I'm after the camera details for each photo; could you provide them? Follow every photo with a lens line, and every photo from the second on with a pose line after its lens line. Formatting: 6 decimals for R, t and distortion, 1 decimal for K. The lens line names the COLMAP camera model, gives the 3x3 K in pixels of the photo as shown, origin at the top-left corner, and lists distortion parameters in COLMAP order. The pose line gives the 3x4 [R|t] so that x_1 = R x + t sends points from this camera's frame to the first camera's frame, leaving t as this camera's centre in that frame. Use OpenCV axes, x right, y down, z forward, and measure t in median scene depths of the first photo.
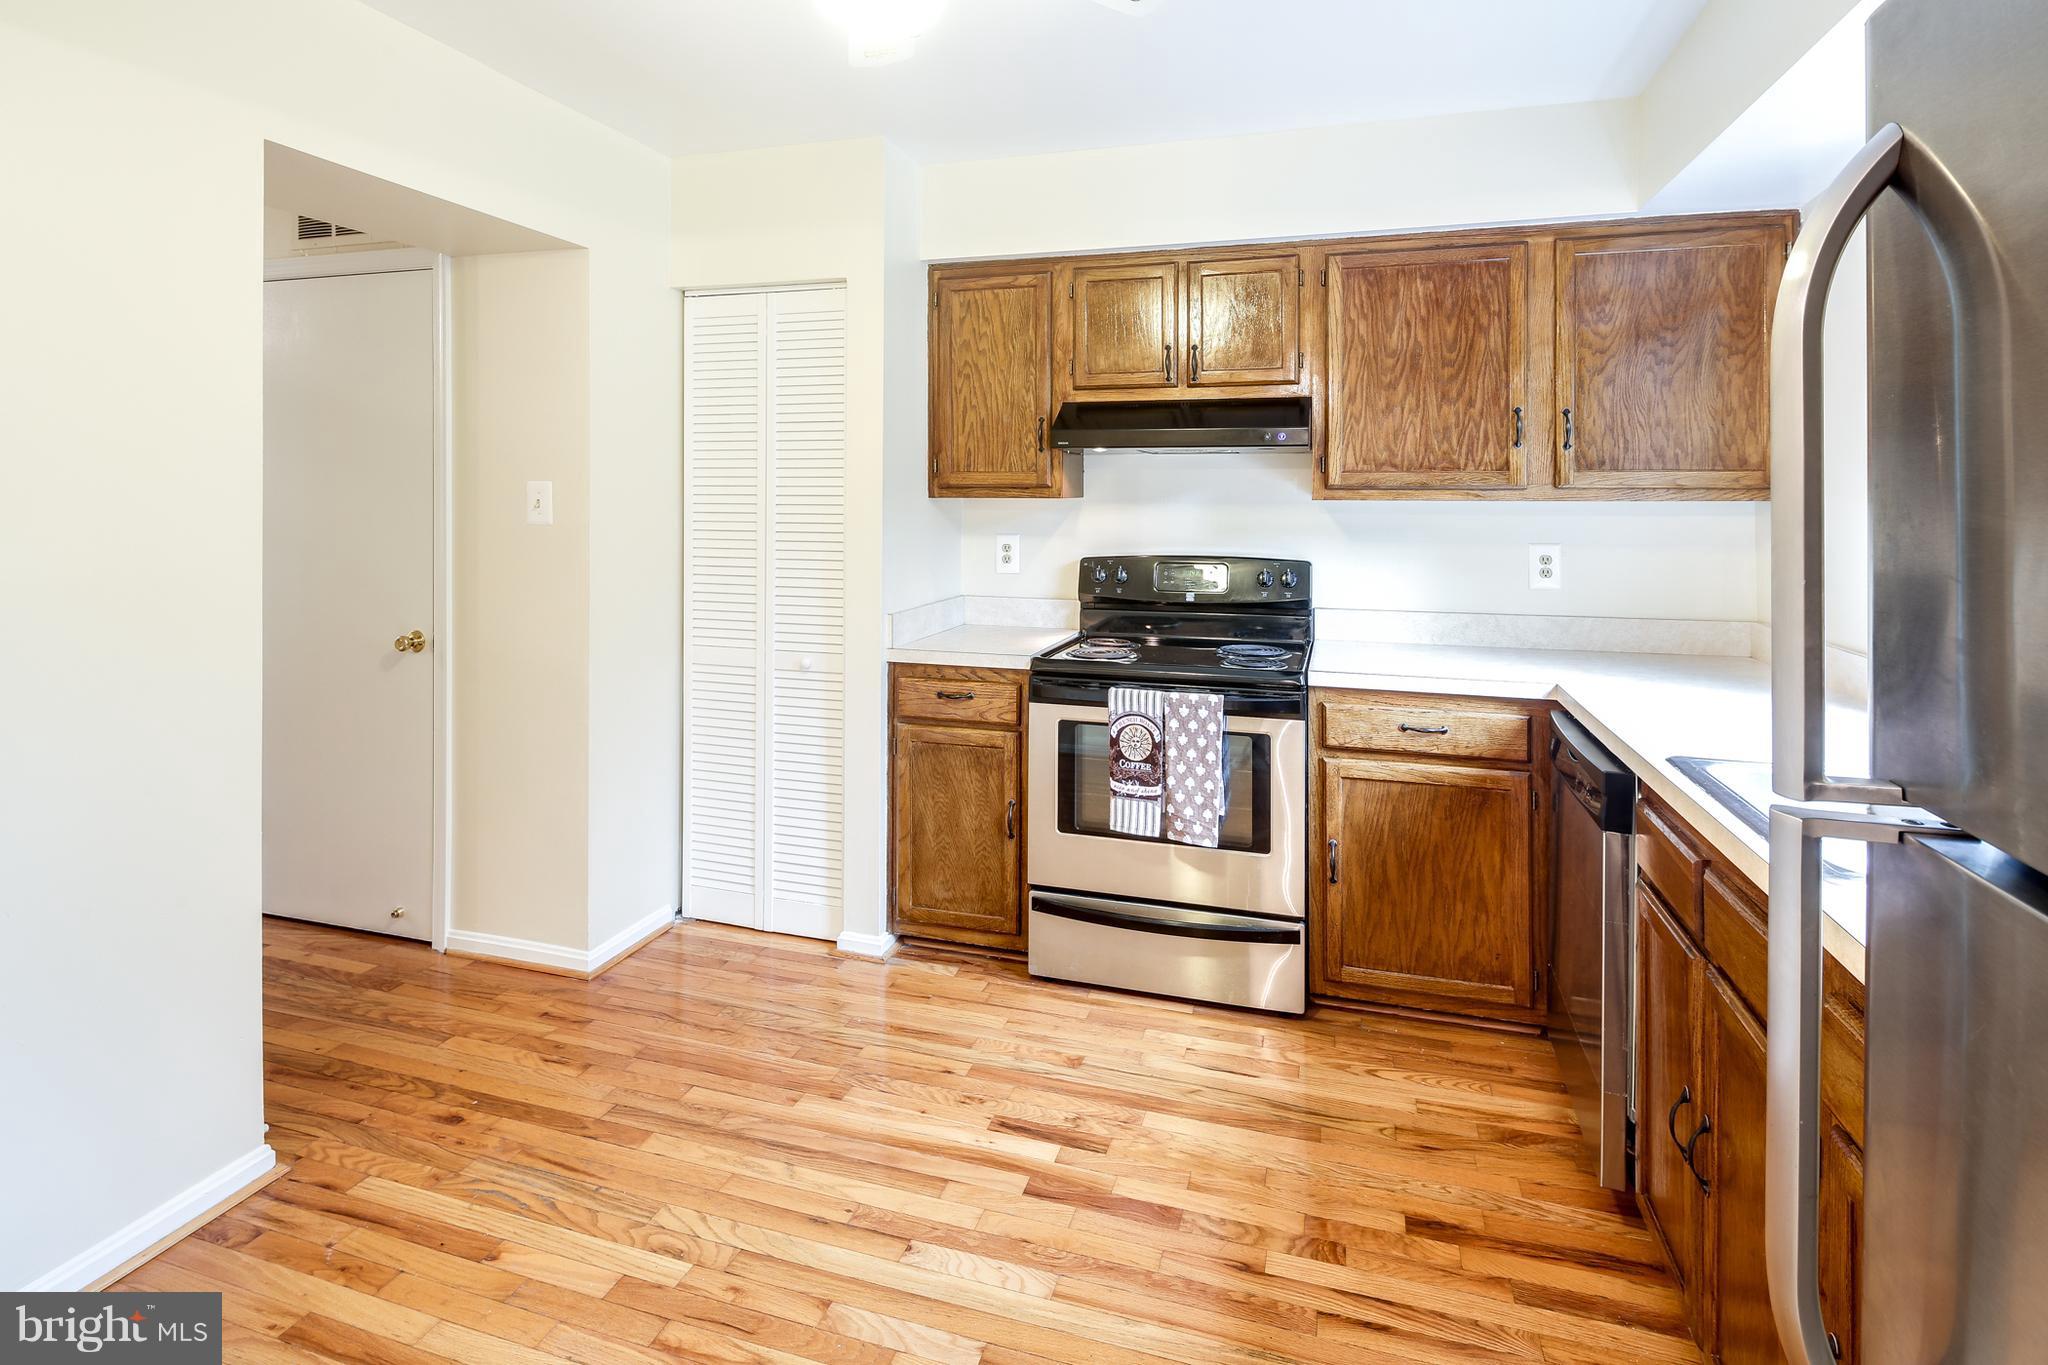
lens RADIAL K [[1008.7, 0, 1022.0], [0, 1008.7, 488.8], [0, 0, 1]] dist [0.011343, -0.008161]
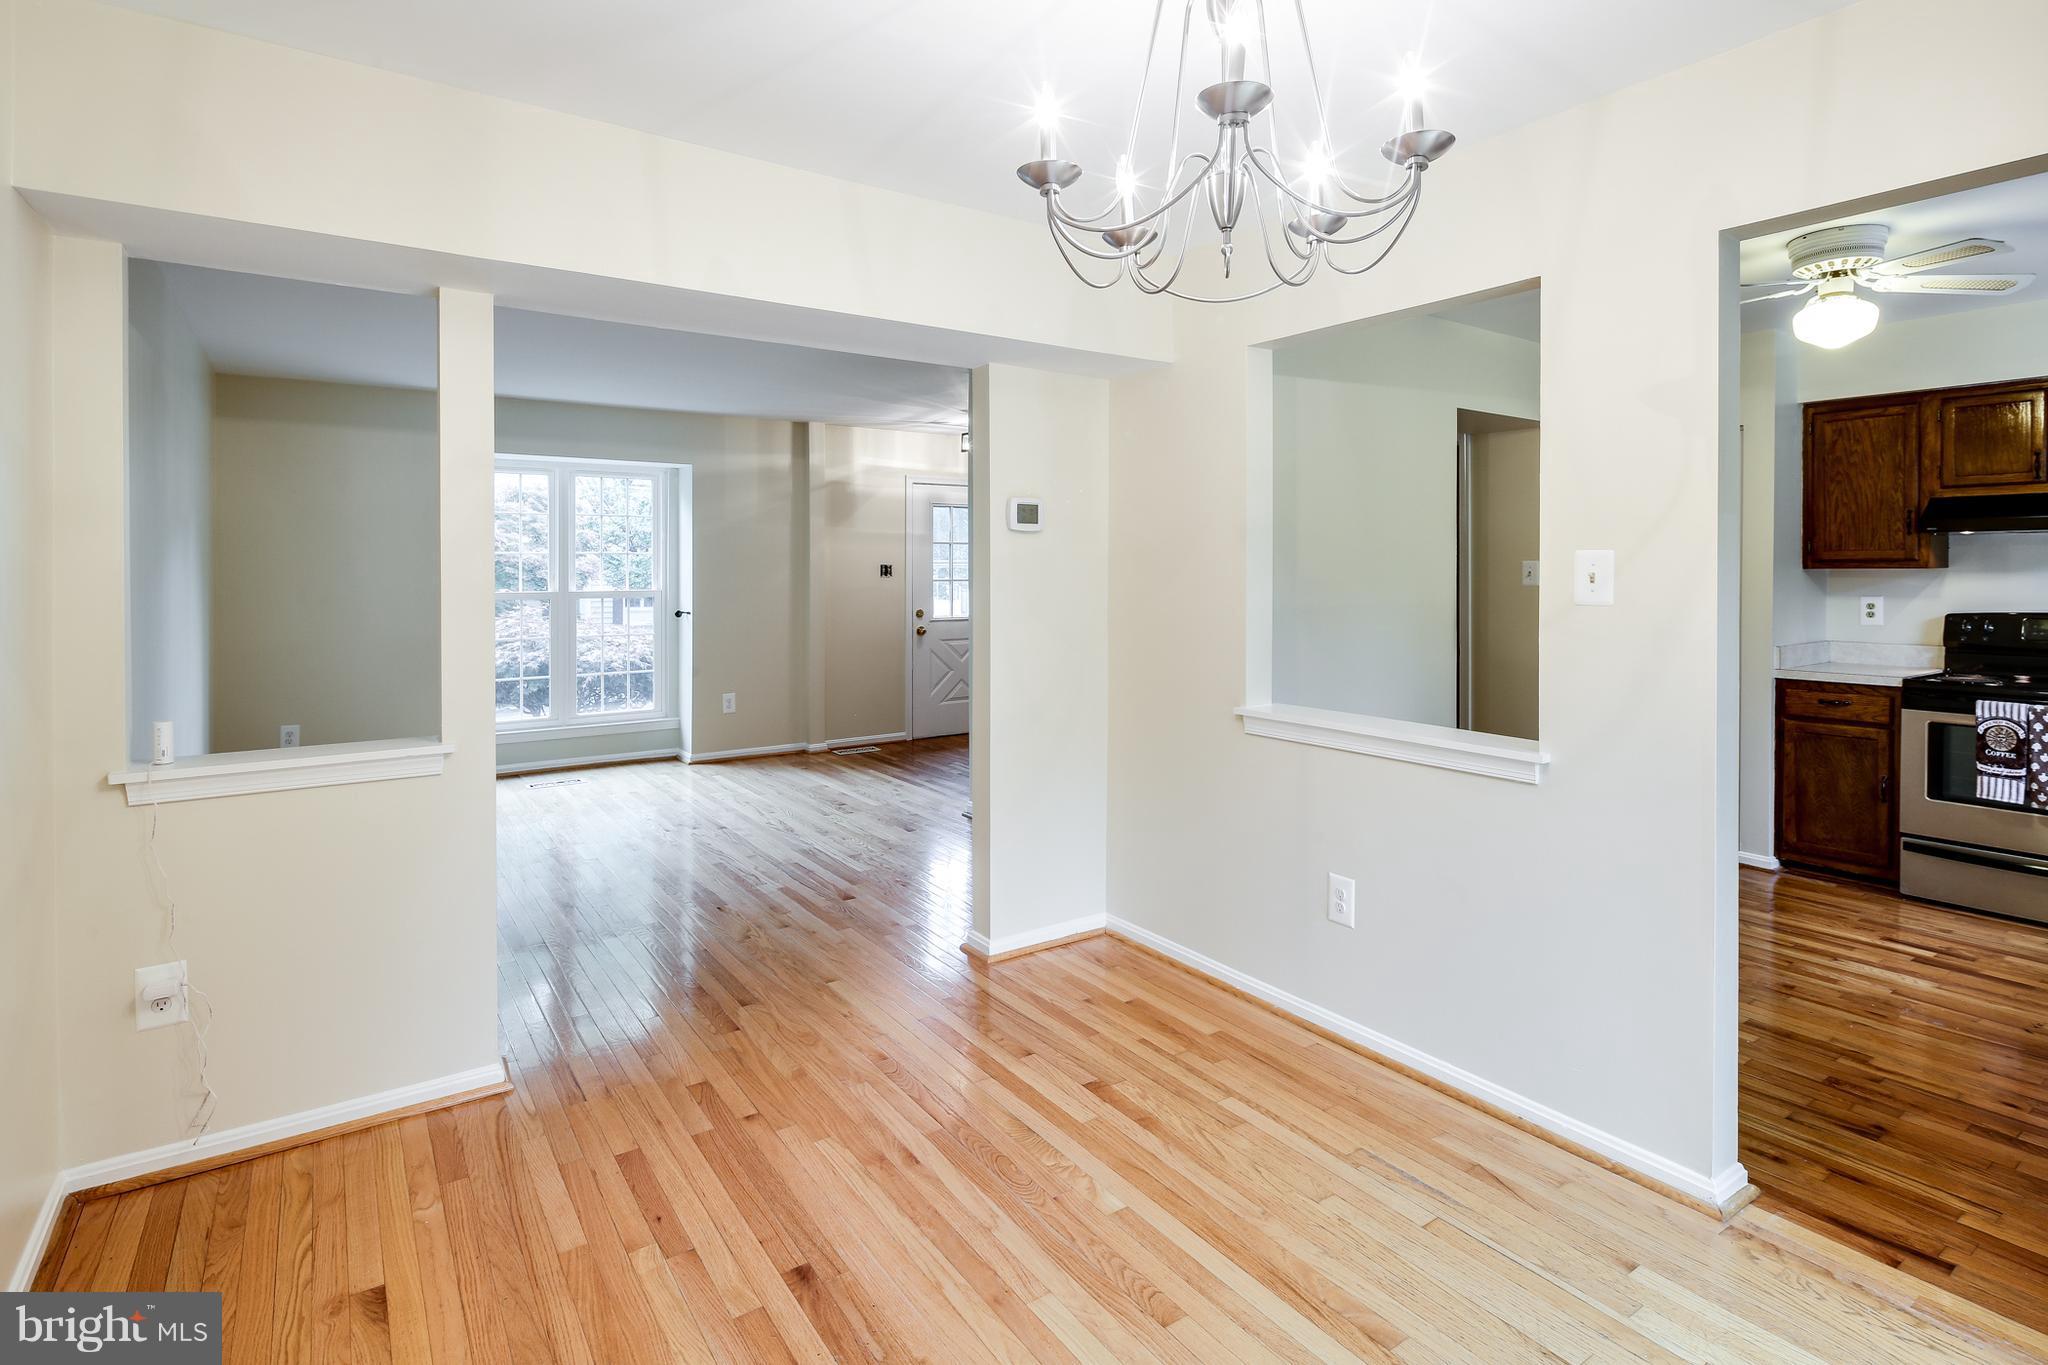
lens RADIAL K [[1008.7, 0, 1025.5], [0, 1008.7, 584.9], [0, 0, 1]] dist [0.011343, -0.008161]
pose [[0.788333, 0.001962, -0.615246, -0.095444], [0.011881, 0.999760, 0.018412, -0.009878], [0.615135, -0.021825, 0.788120, -0.974345]]
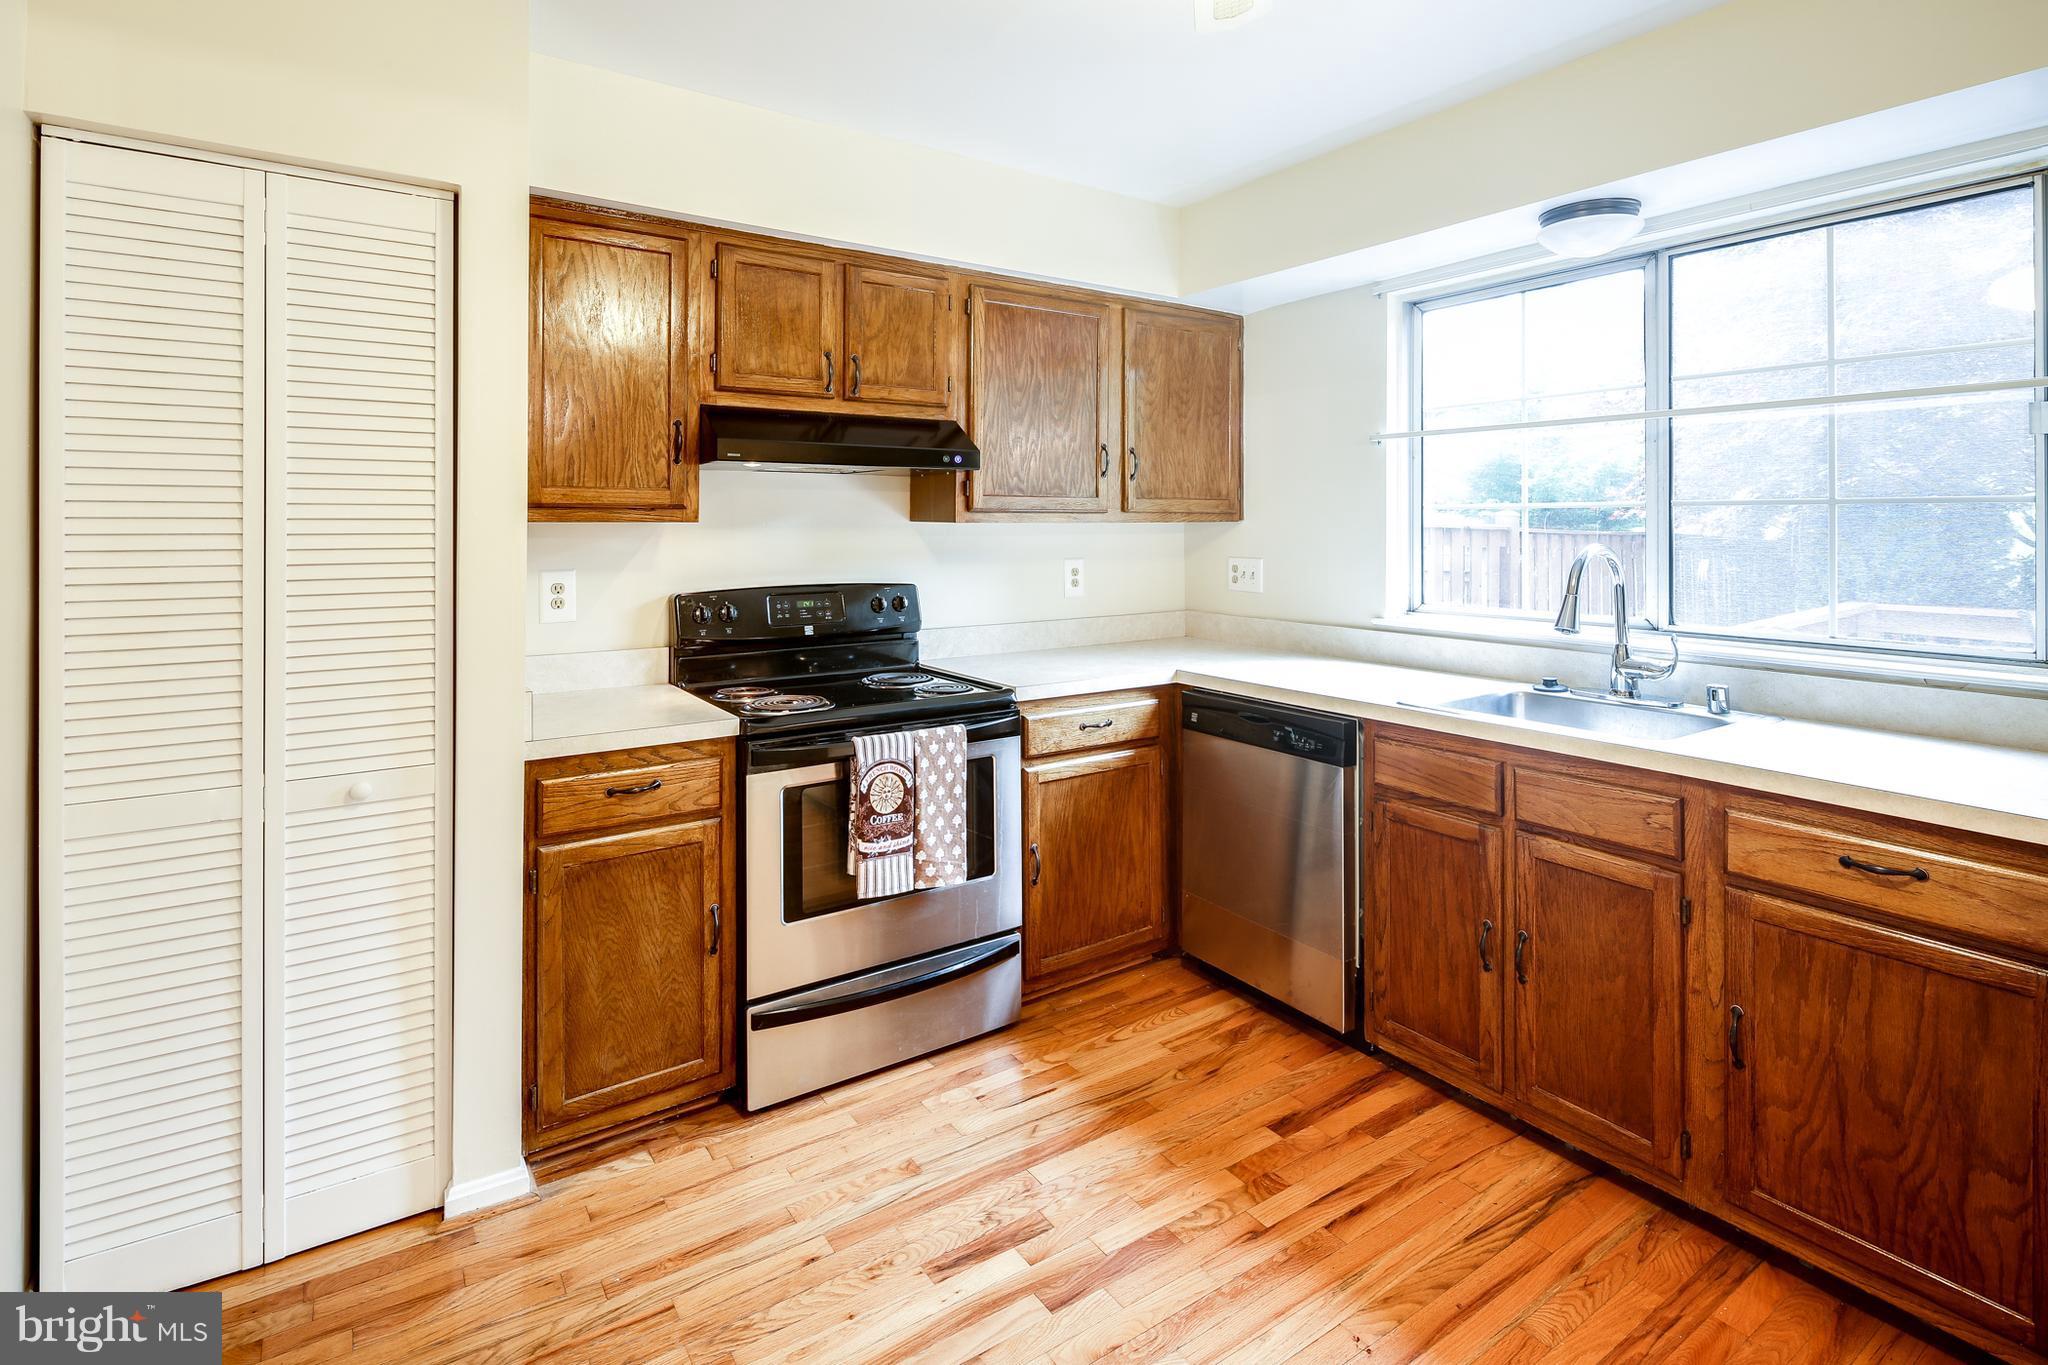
lens RADIAL K [[1008.7, 0, 1014.0], [0, 1008.7, 513.1], [0, 0, 1]] dist [0.011343, -0.008161]
pose [[0.626493, 0.002428, 0.779423, -0.513222], [-0.003950, 0.999992, 0.000060, 0.001151], [-0.779417, -0.003117, 0.626497, 0.345216]]
